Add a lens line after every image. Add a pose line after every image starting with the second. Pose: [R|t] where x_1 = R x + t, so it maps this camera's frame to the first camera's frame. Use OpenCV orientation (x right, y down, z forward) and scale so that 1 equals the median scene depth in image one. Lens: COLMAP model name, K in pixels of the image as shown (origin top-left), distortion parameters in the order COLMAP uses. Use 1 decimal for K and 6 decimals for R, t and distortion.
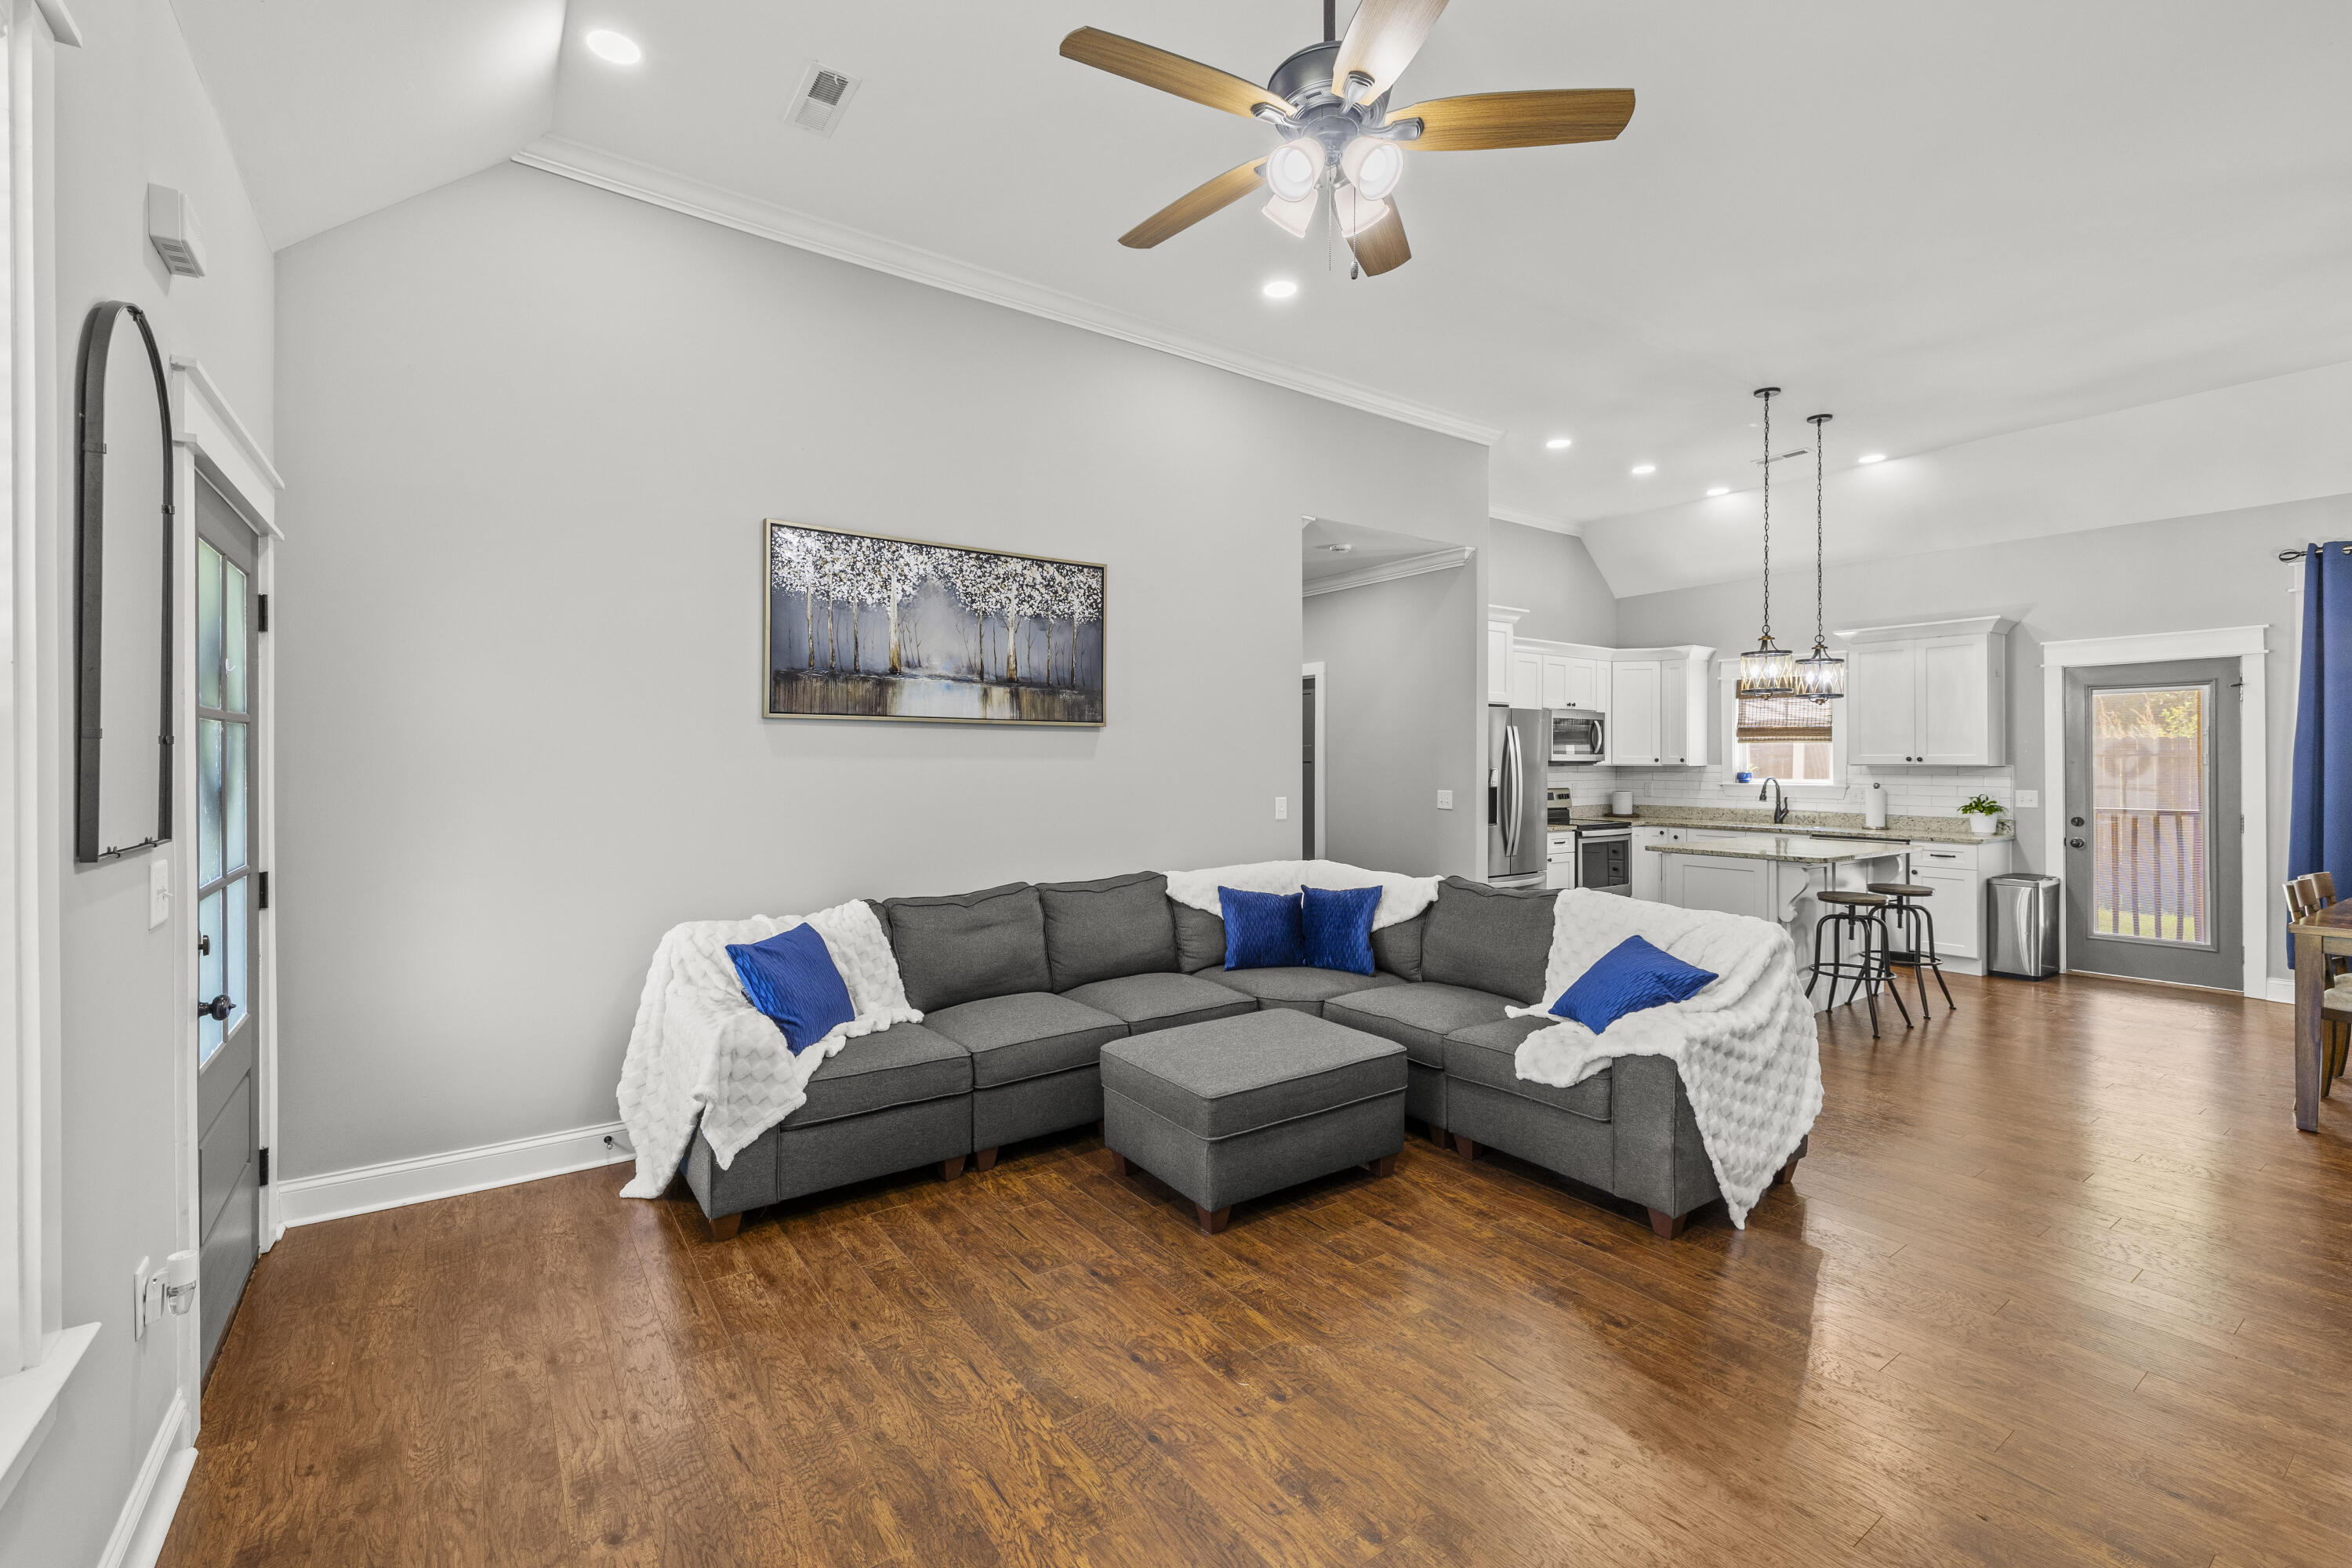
lens RADIAL K [[997.3, 0, 1174.9], [0, 997.3, 760.3], [0, 0, 1]] dist [-0.001167, 0.000040]
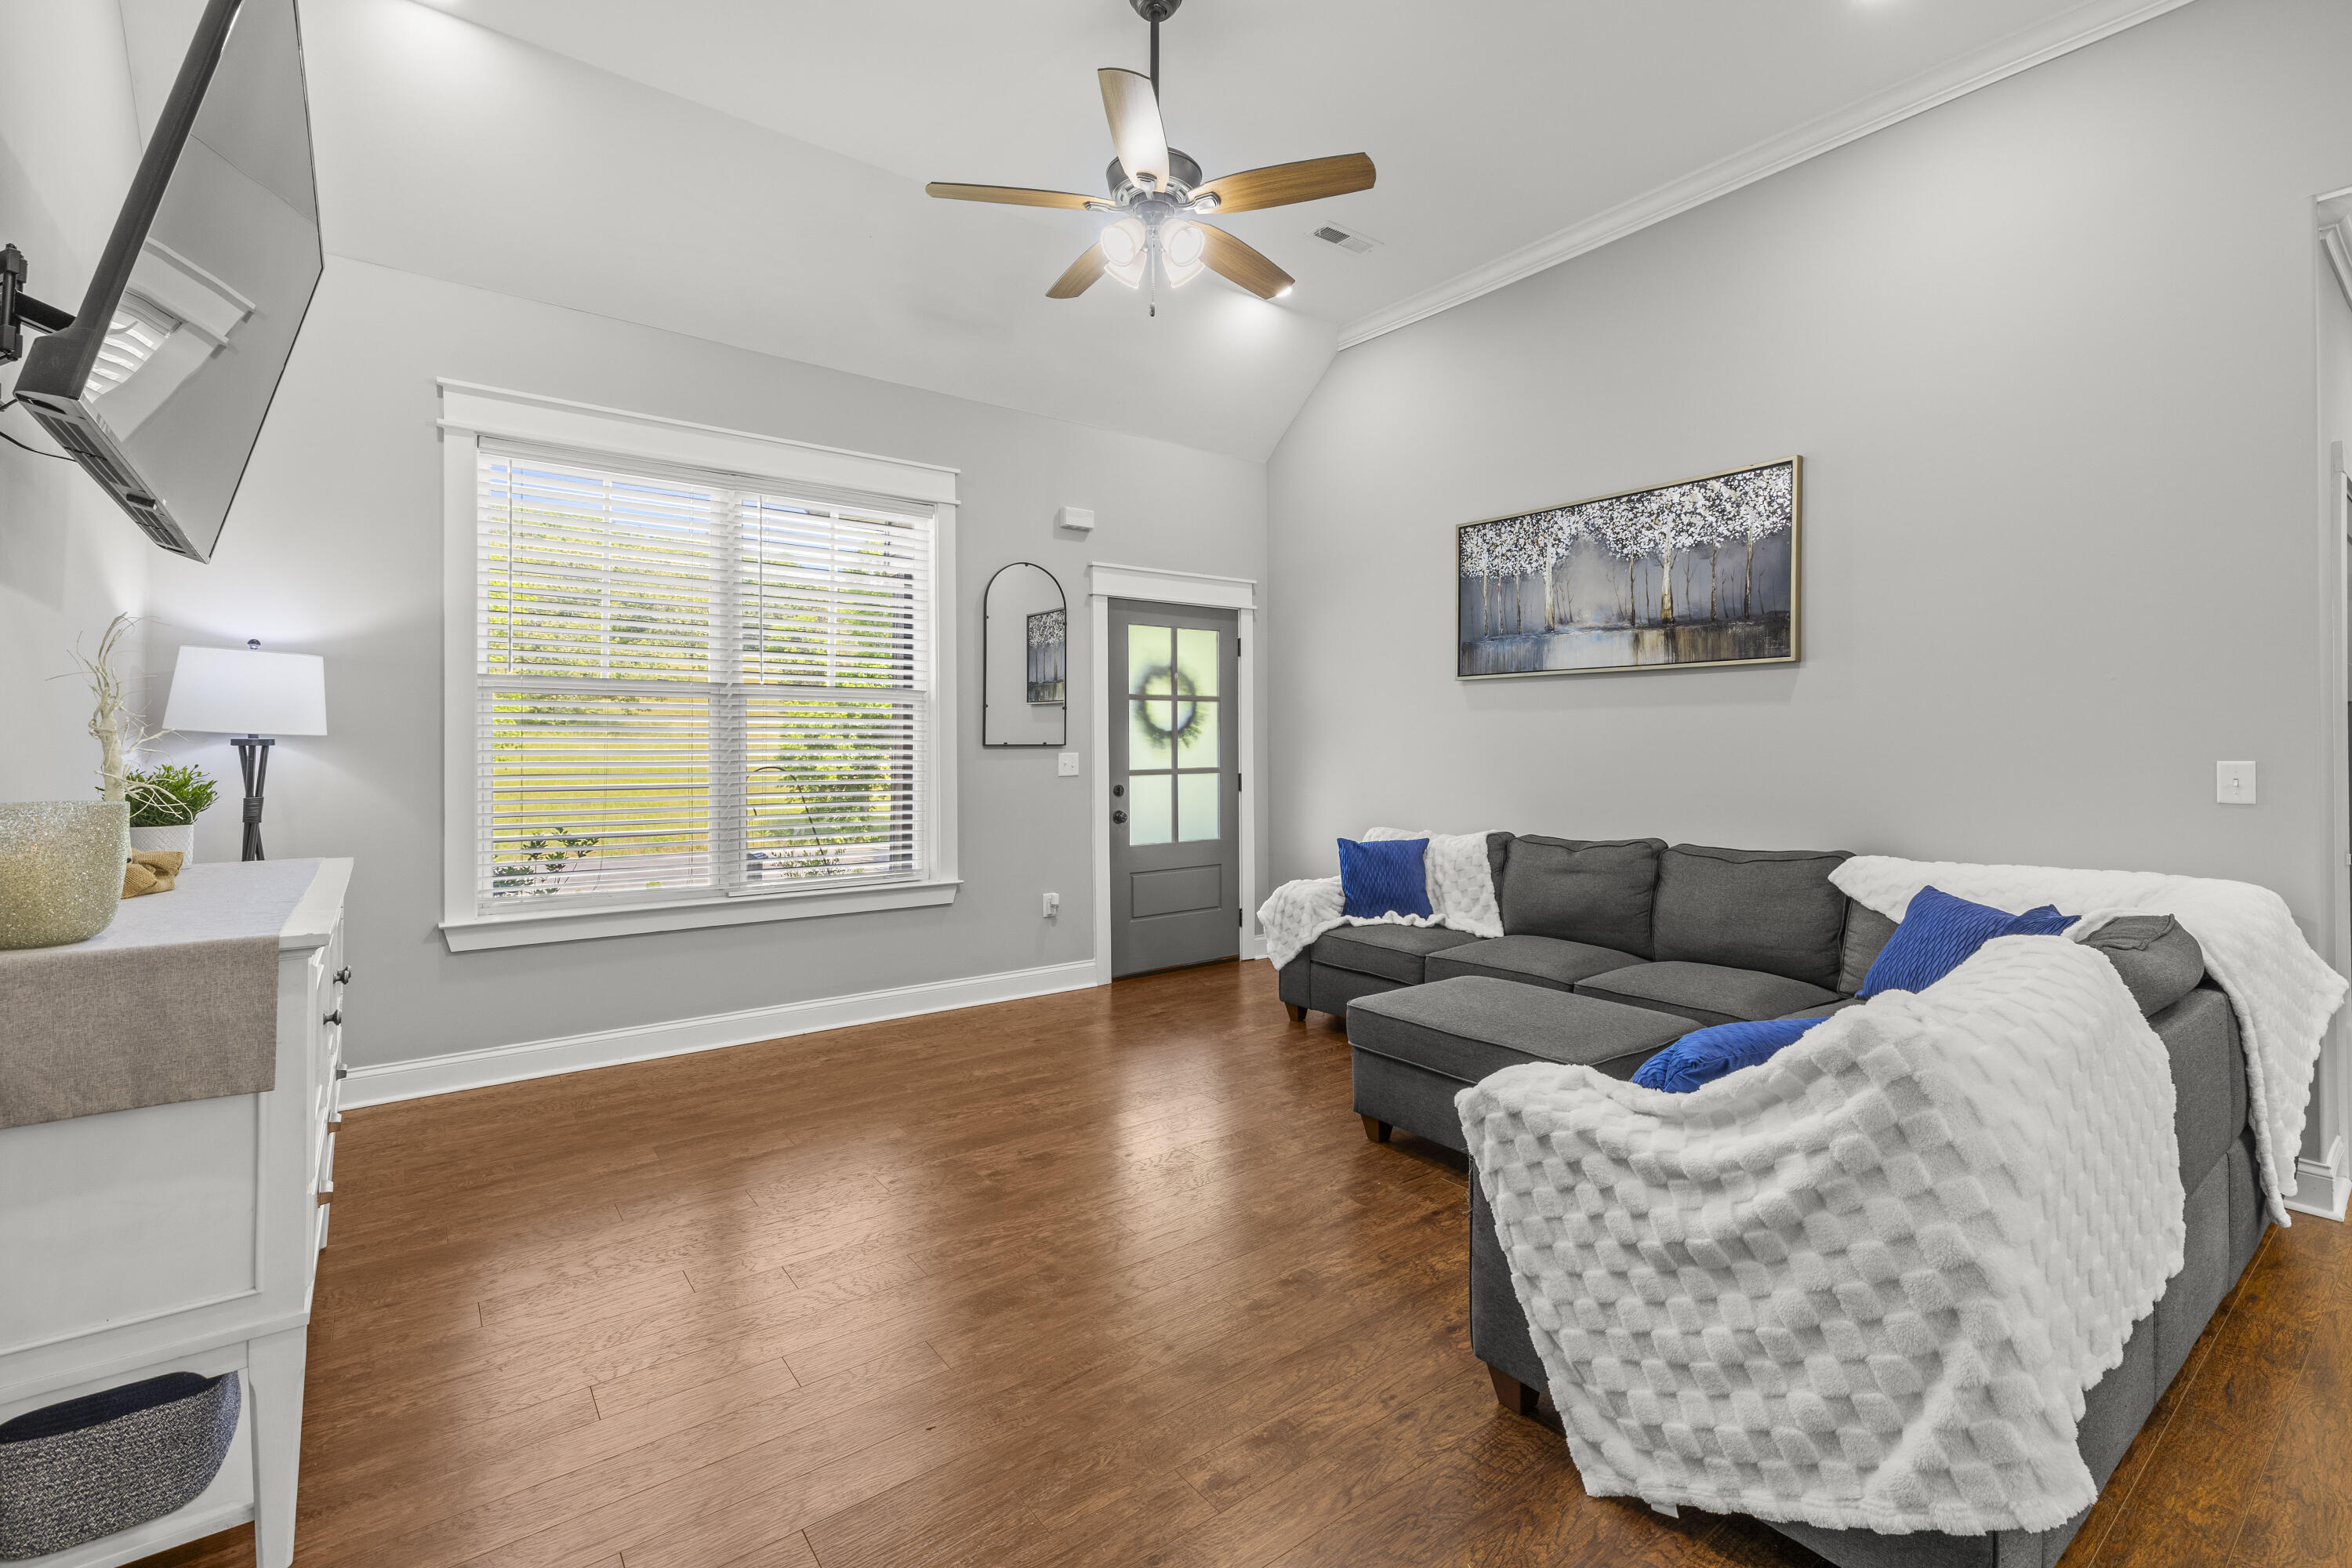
lens RADIAL K [[1038.7, 0, 1168.1], [0, 1038.7, 735.7], [0, 0, 1]] dist [0.013419, 0.000066]
pose [[0.031296, -0.007708, -0.999480, 0.802304], [0.000746, 0.999970, -0.007689, 0.033681], [0.999510, -0.000505, 0.031301, 0.518464]]
